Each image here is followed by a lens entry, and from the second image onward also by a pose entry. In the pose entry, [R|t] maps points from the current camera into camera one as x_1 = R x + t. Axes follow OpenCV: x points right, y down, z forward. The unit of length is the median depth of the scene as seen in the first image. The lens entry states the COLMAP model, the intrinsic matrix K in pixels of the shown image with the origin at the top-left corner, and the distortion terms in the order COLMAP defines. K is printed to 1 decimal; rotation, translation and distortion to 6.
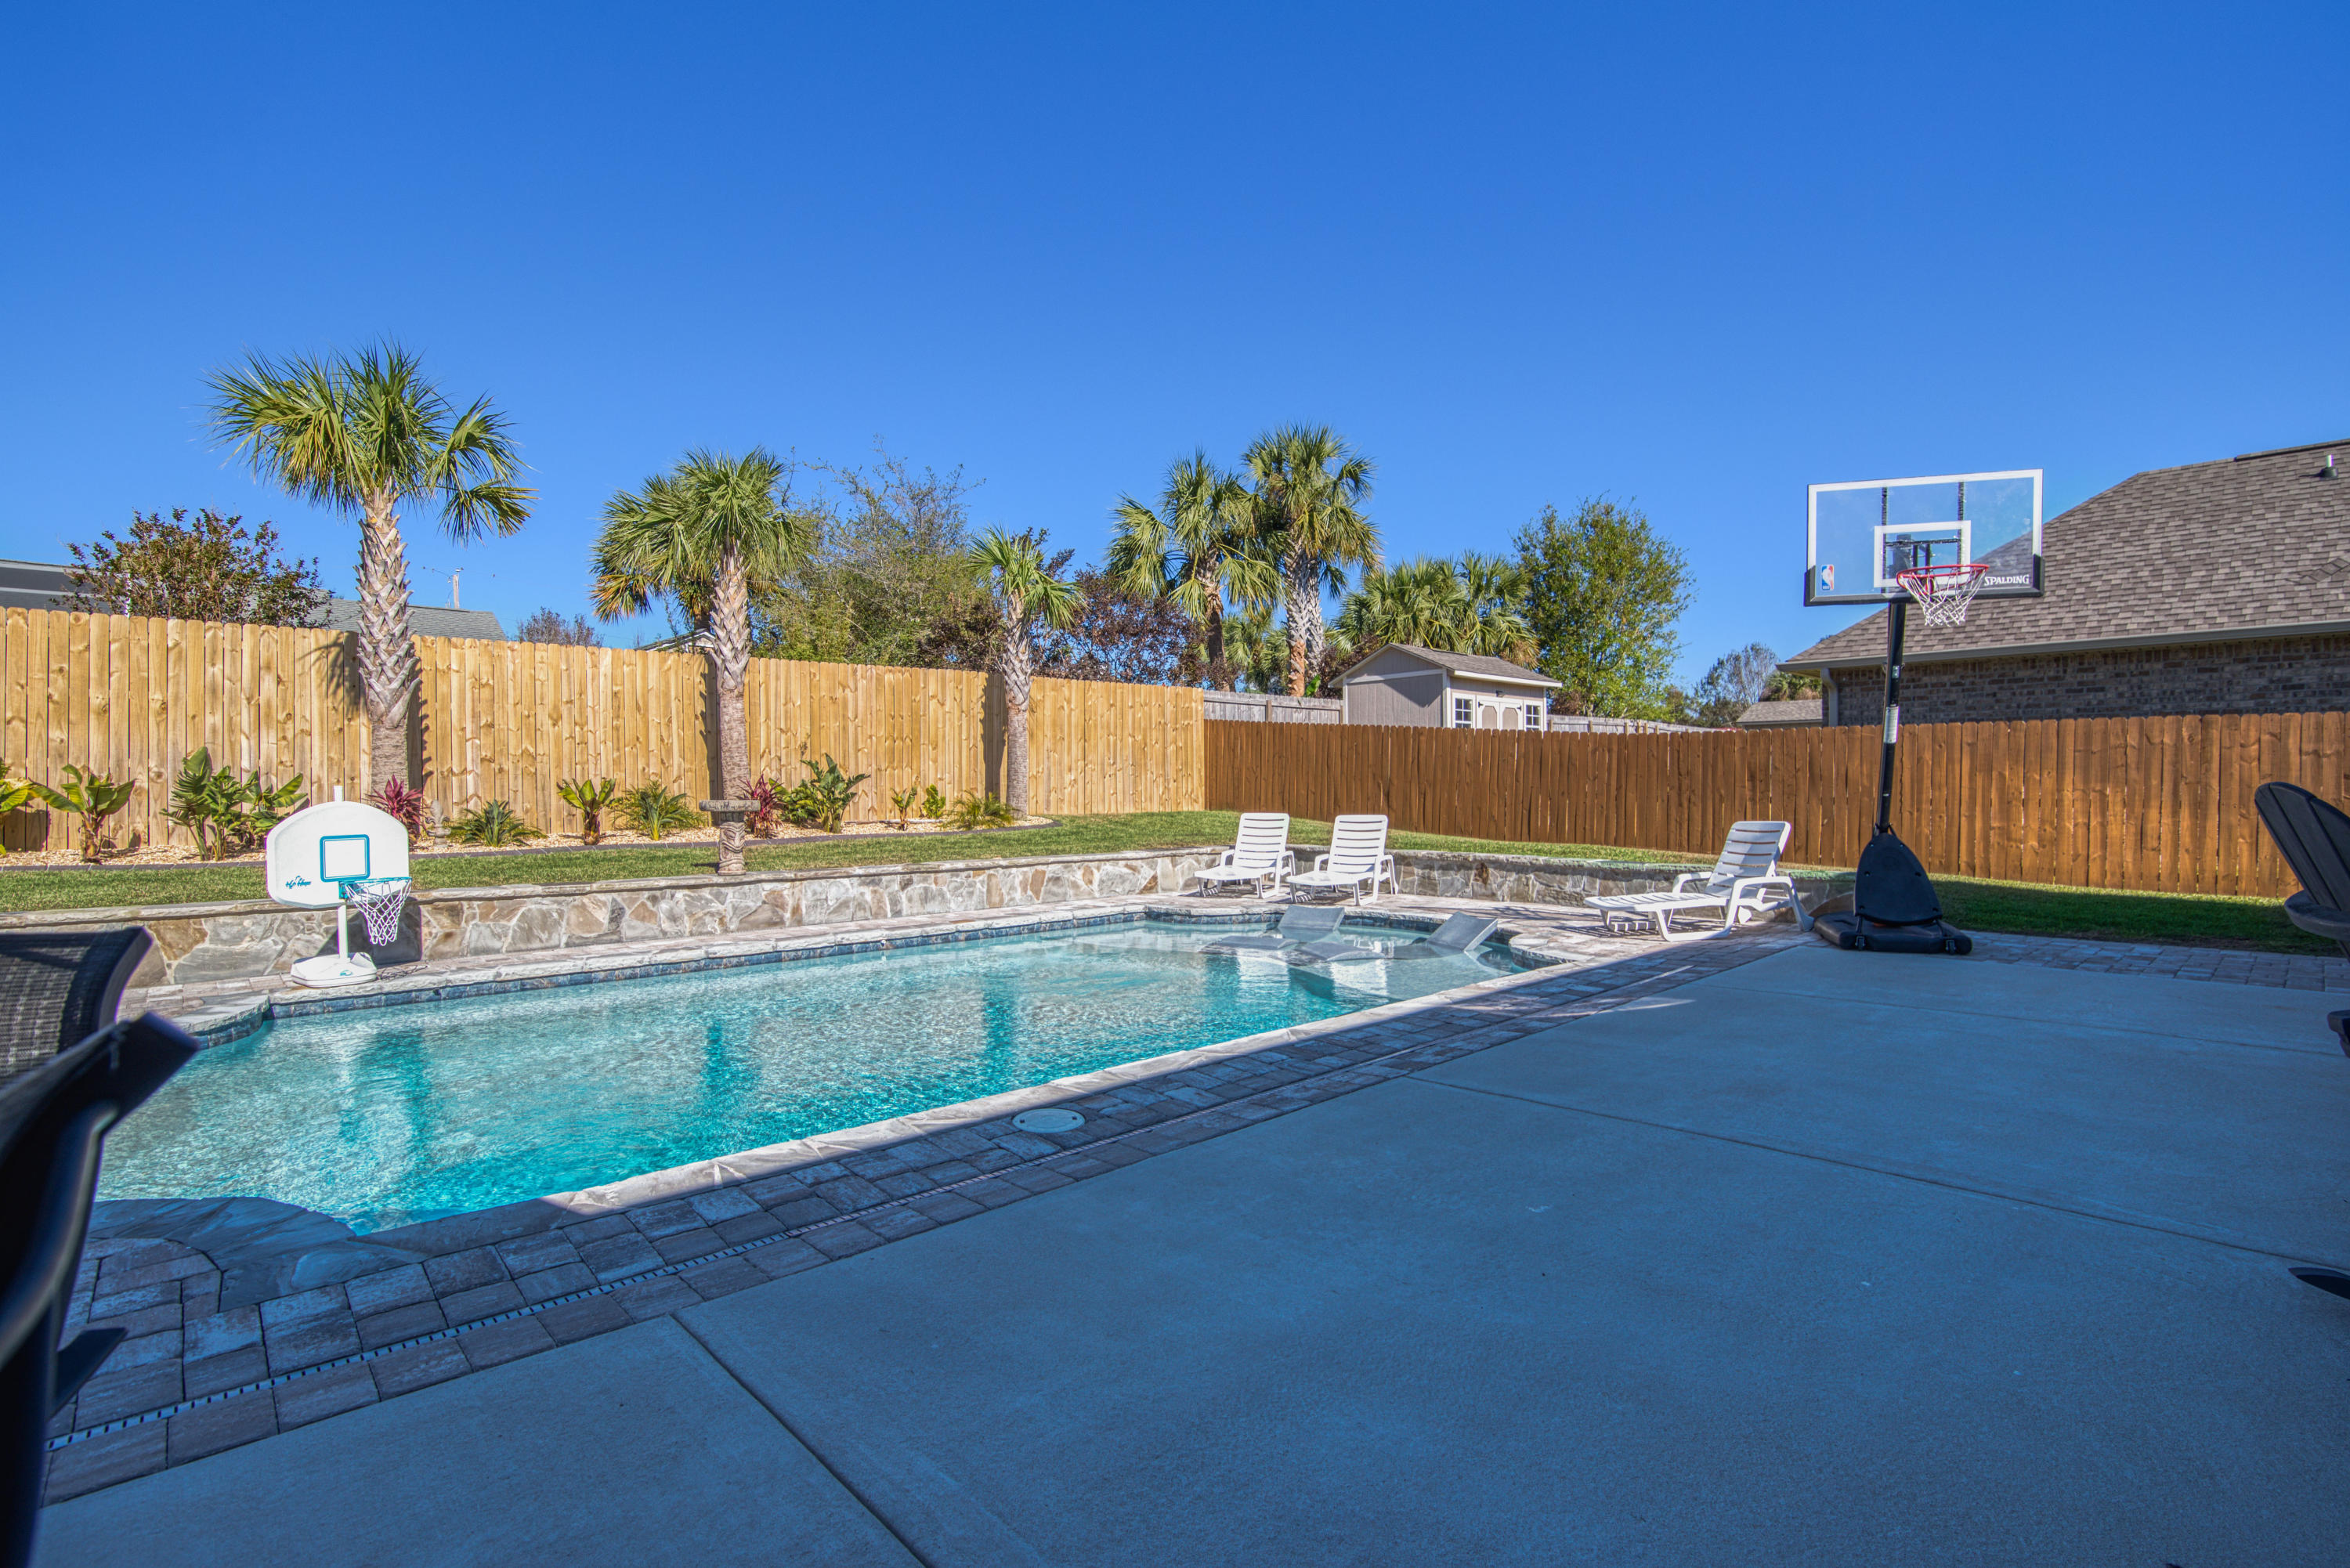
lens RADIAL K [[1084.5, 0, 1198.3], [0, 1084.5, 786.7], [0, 0, 1]] dist [-0.017590, 0.000051]
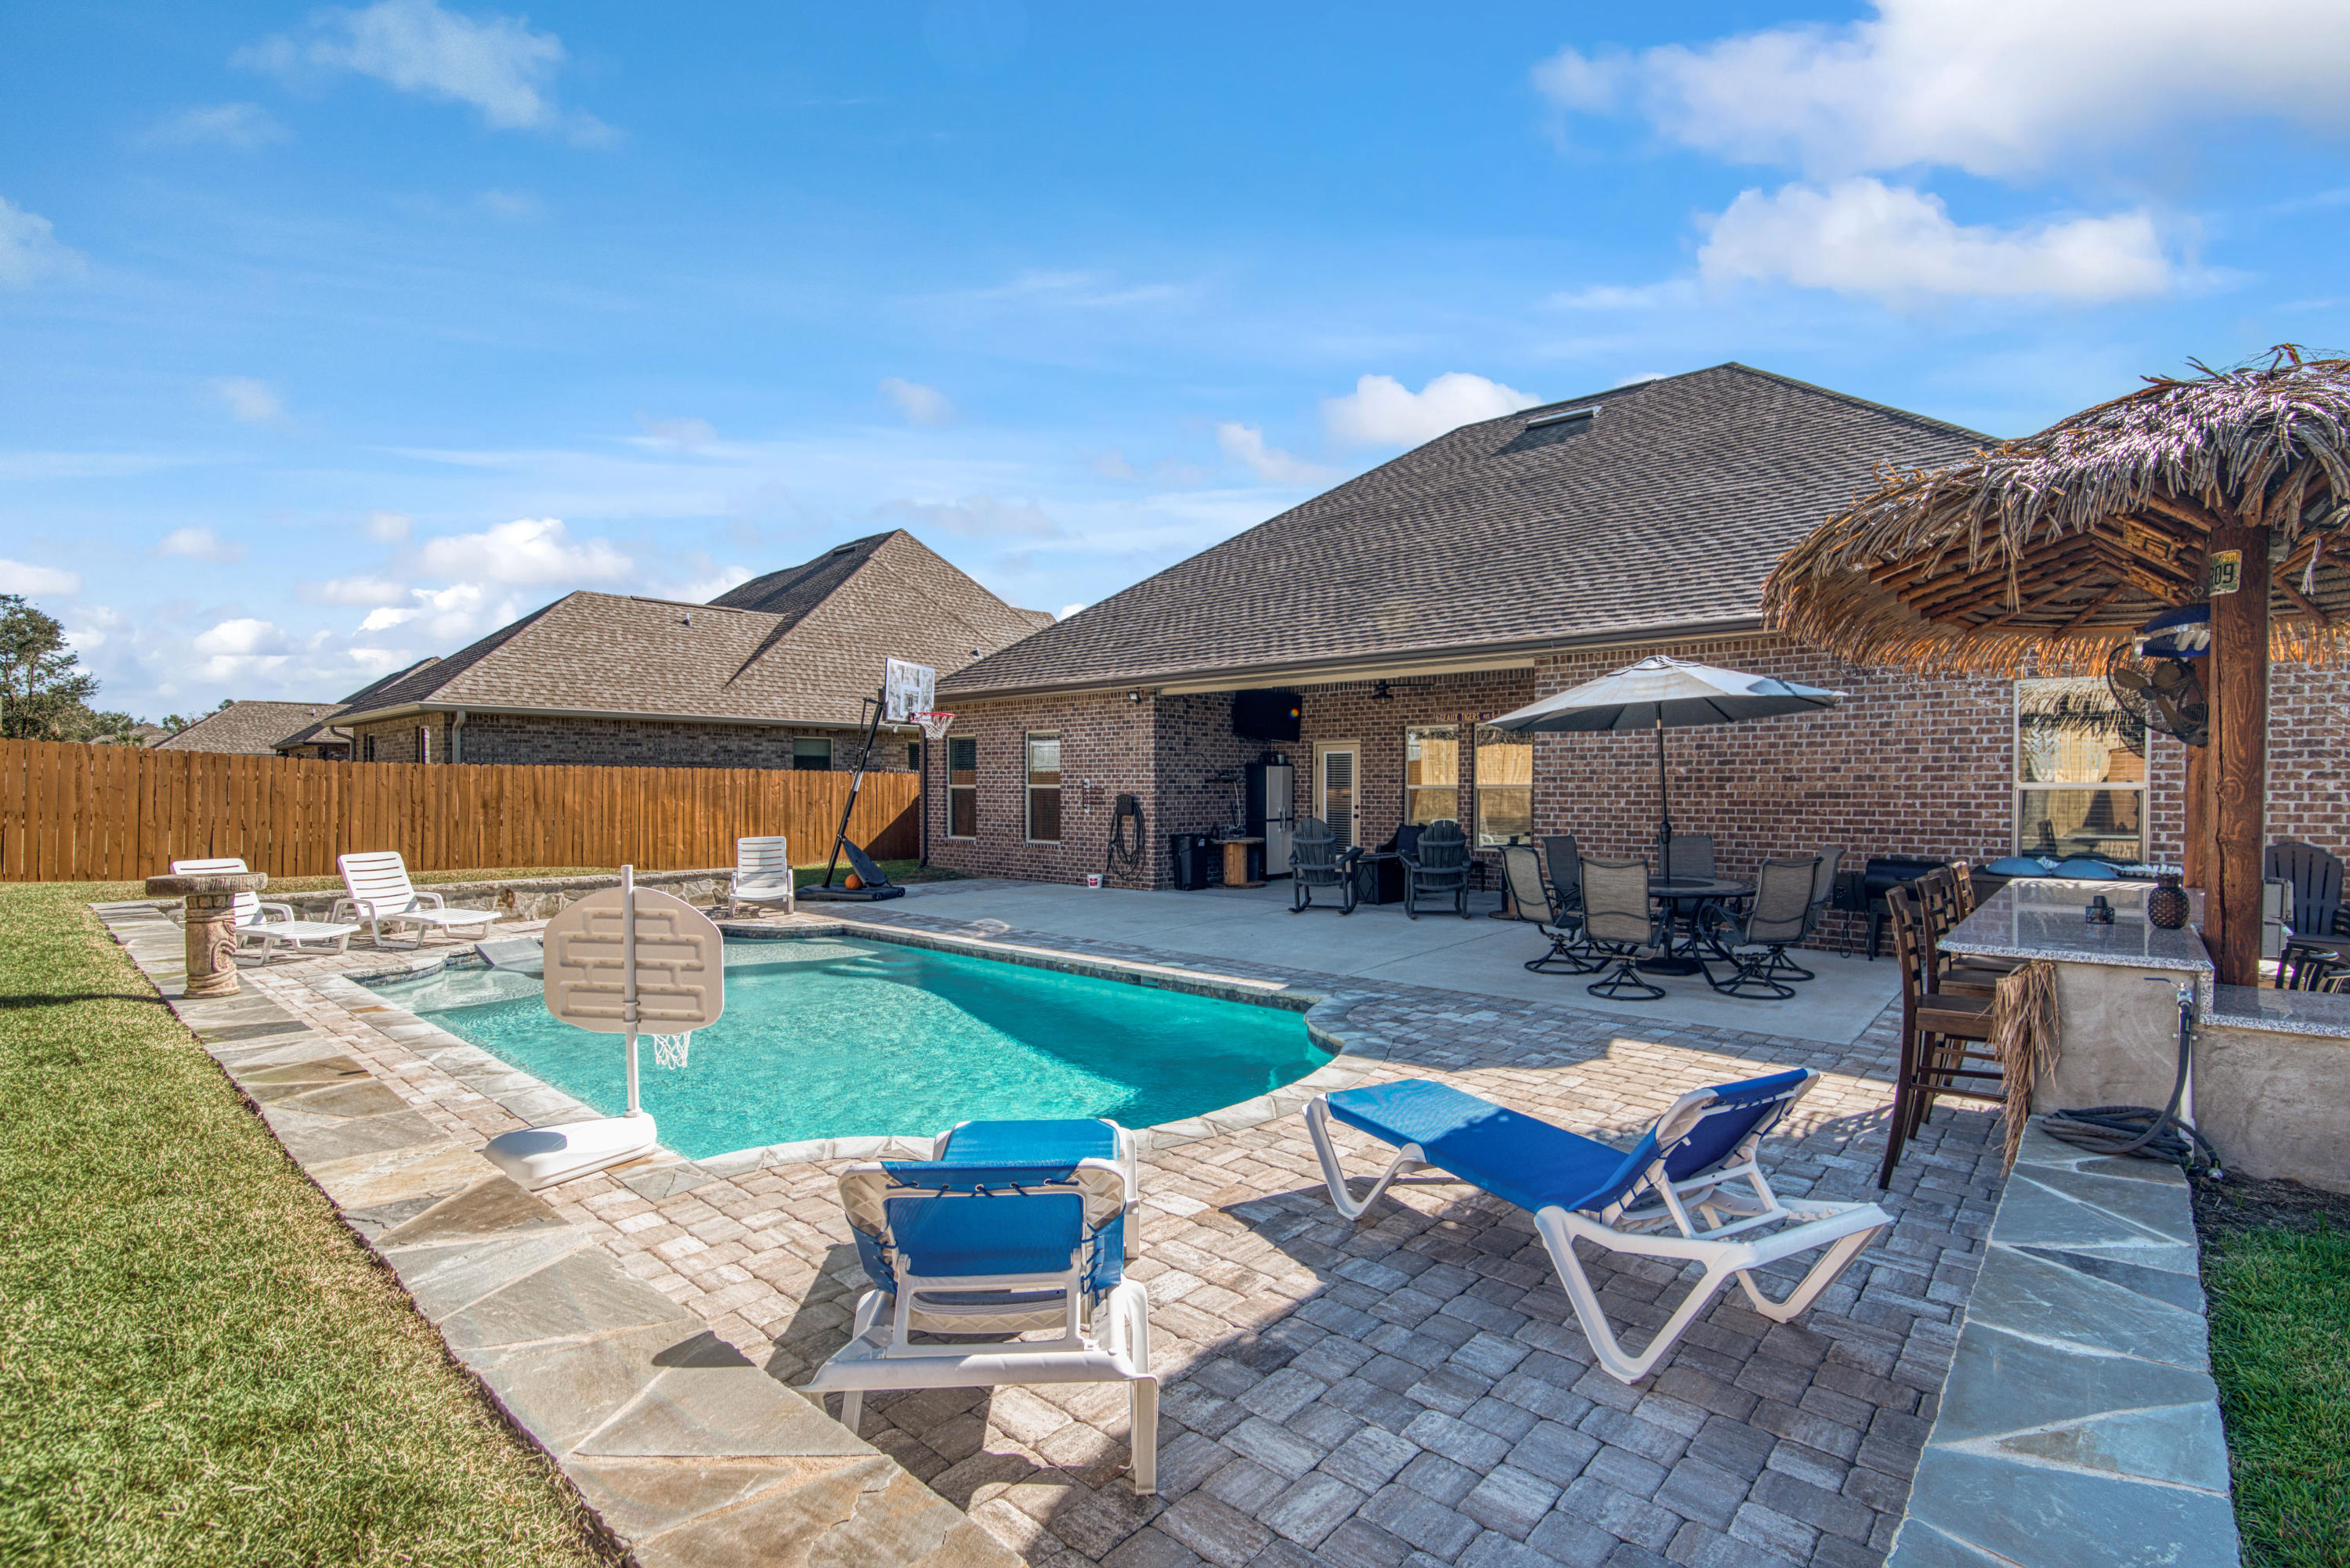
lens RADIAL K [[1084.5, 0, 1201.9], [0, 1084.5, 784.0], [0, 0, 1]] dist [-0.017590, 0.000051]
pose [[-0.092687, 0.006165, 0.995676, -0.904309], [0.001316, 0.999981, -0.006069, -0.028717], [-0.995694, 0.000747, -0.092693, 0.405919]]
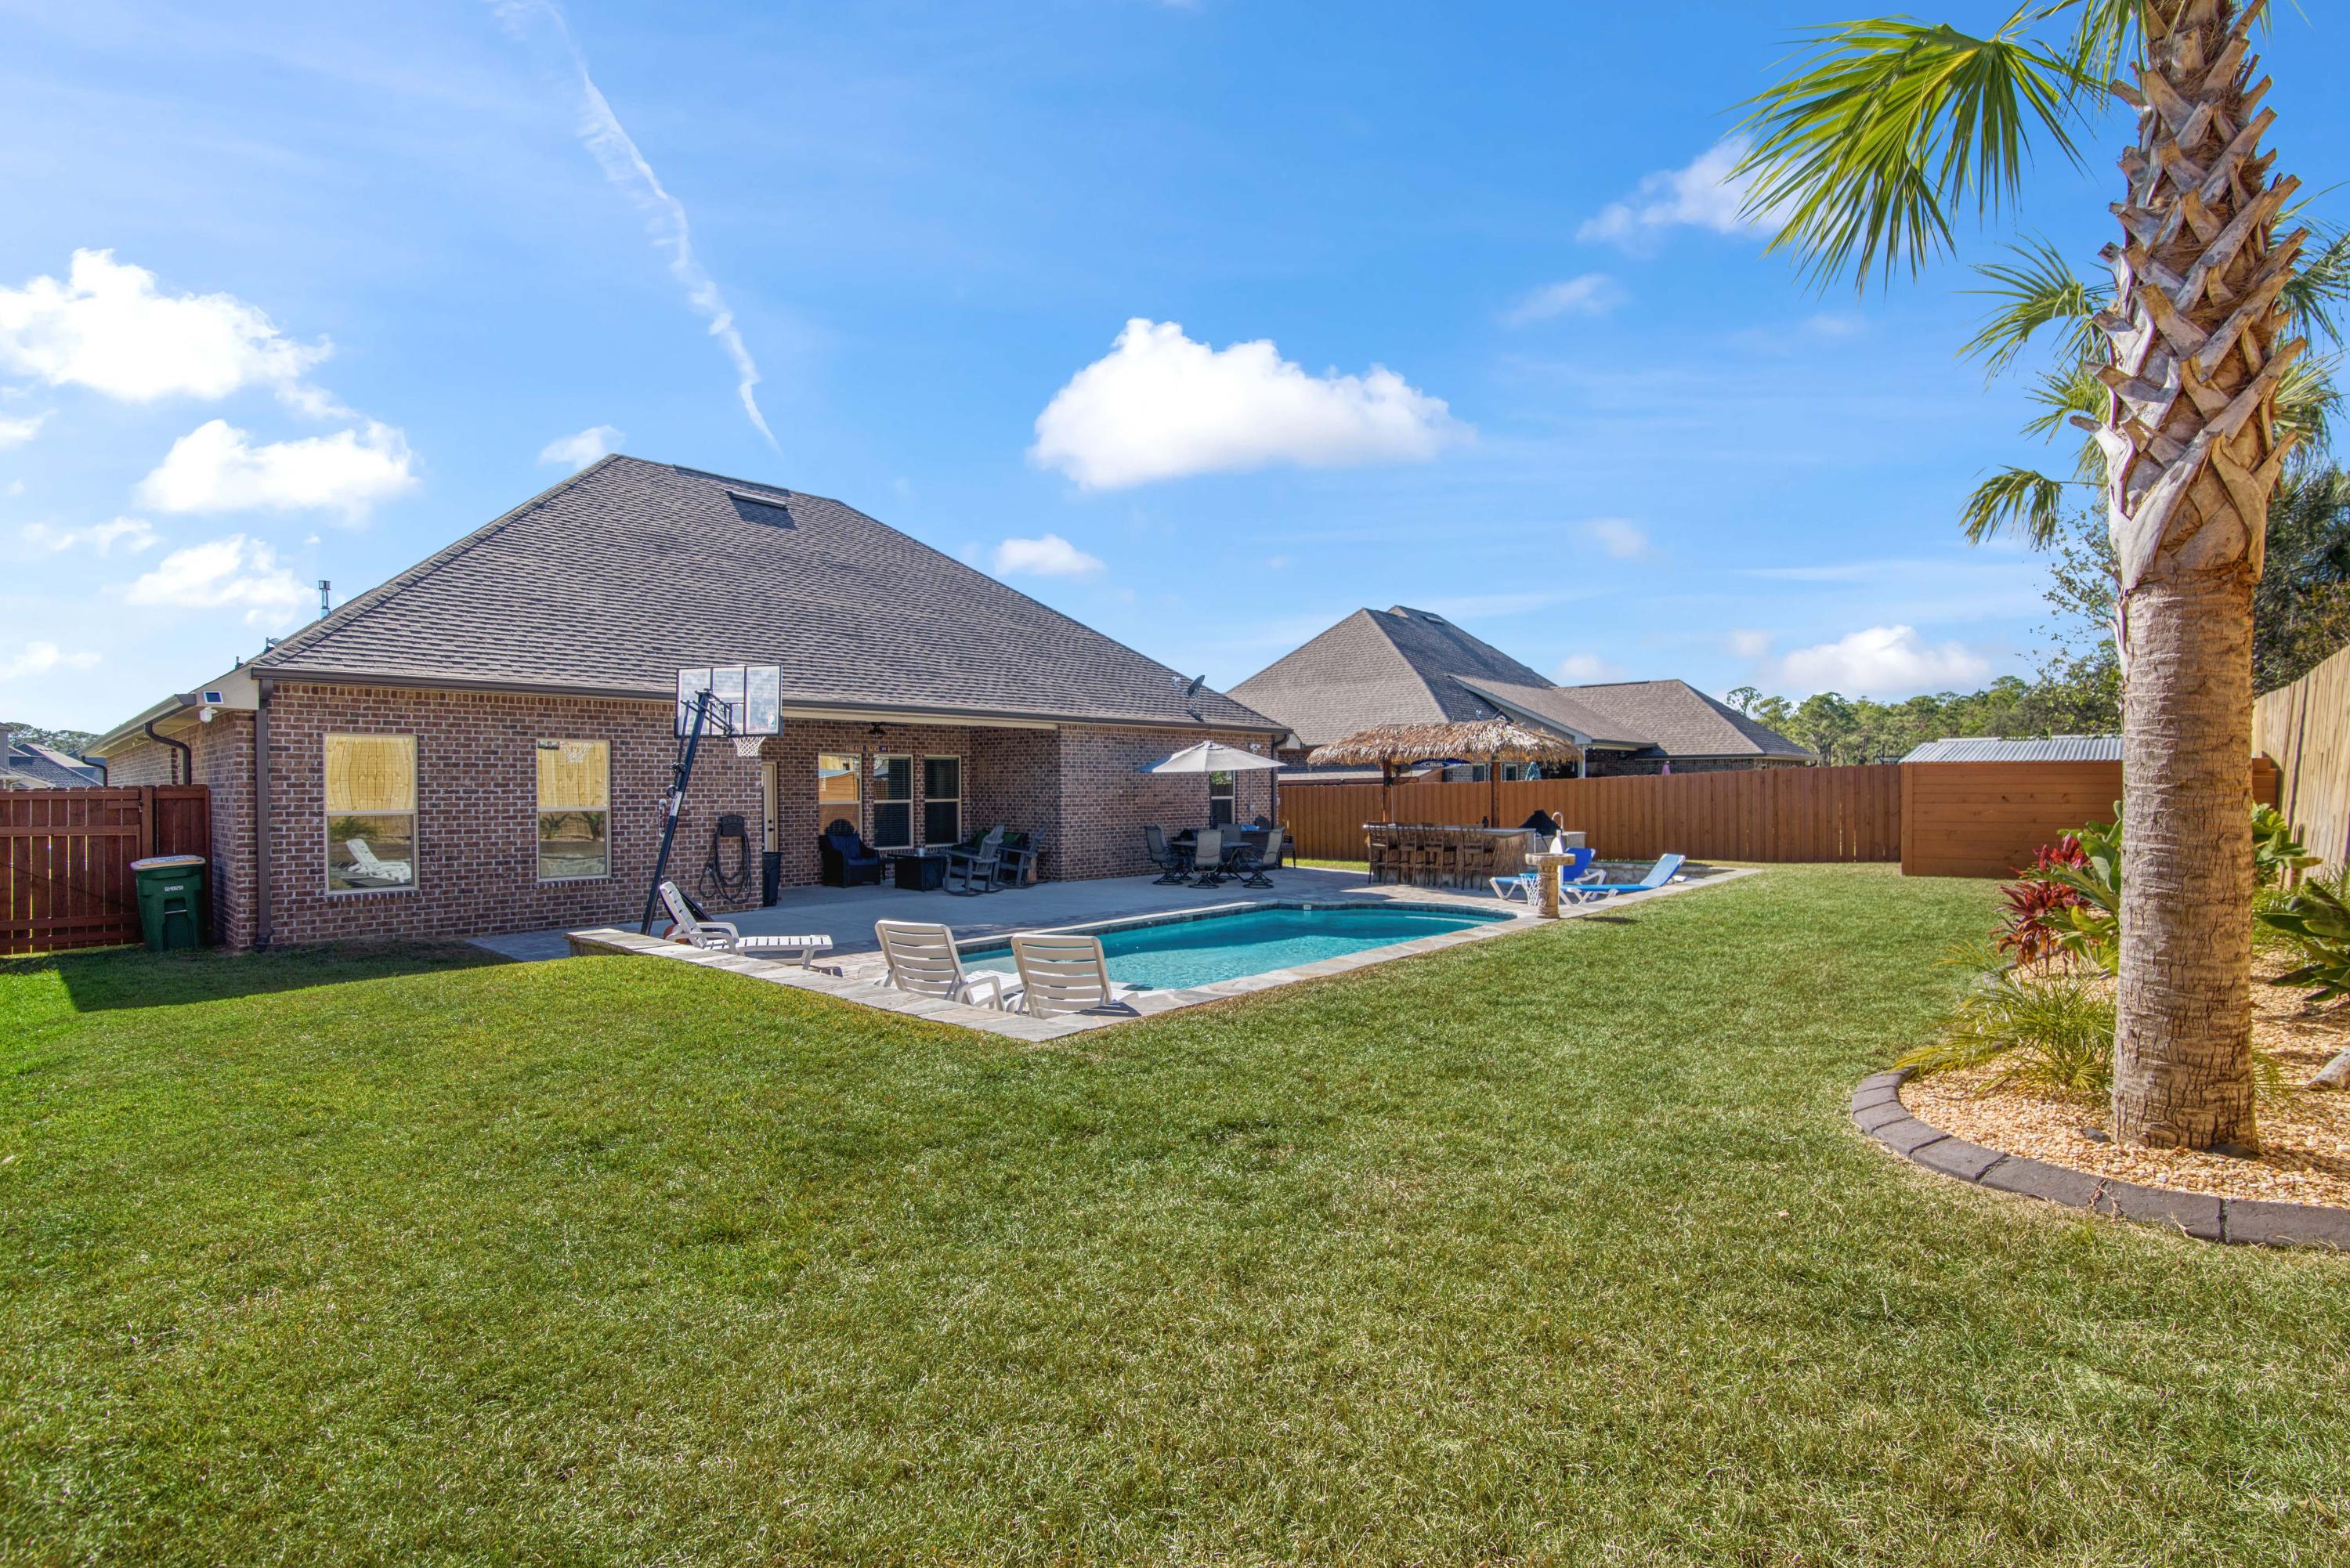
lens RADIAL K [[1084.5, 0, 1192.4], [0, 1084.5, 791.3], [0, 0, 1]] dist [-0.017590, 0.000051]
pose [[-0.996537, 0.010174, -0.082527, 0.043383], [0.009743, 0.999937, 0.005613, -0.055955], [0.082579, 0.004790, -0.996573, 1.782680]]
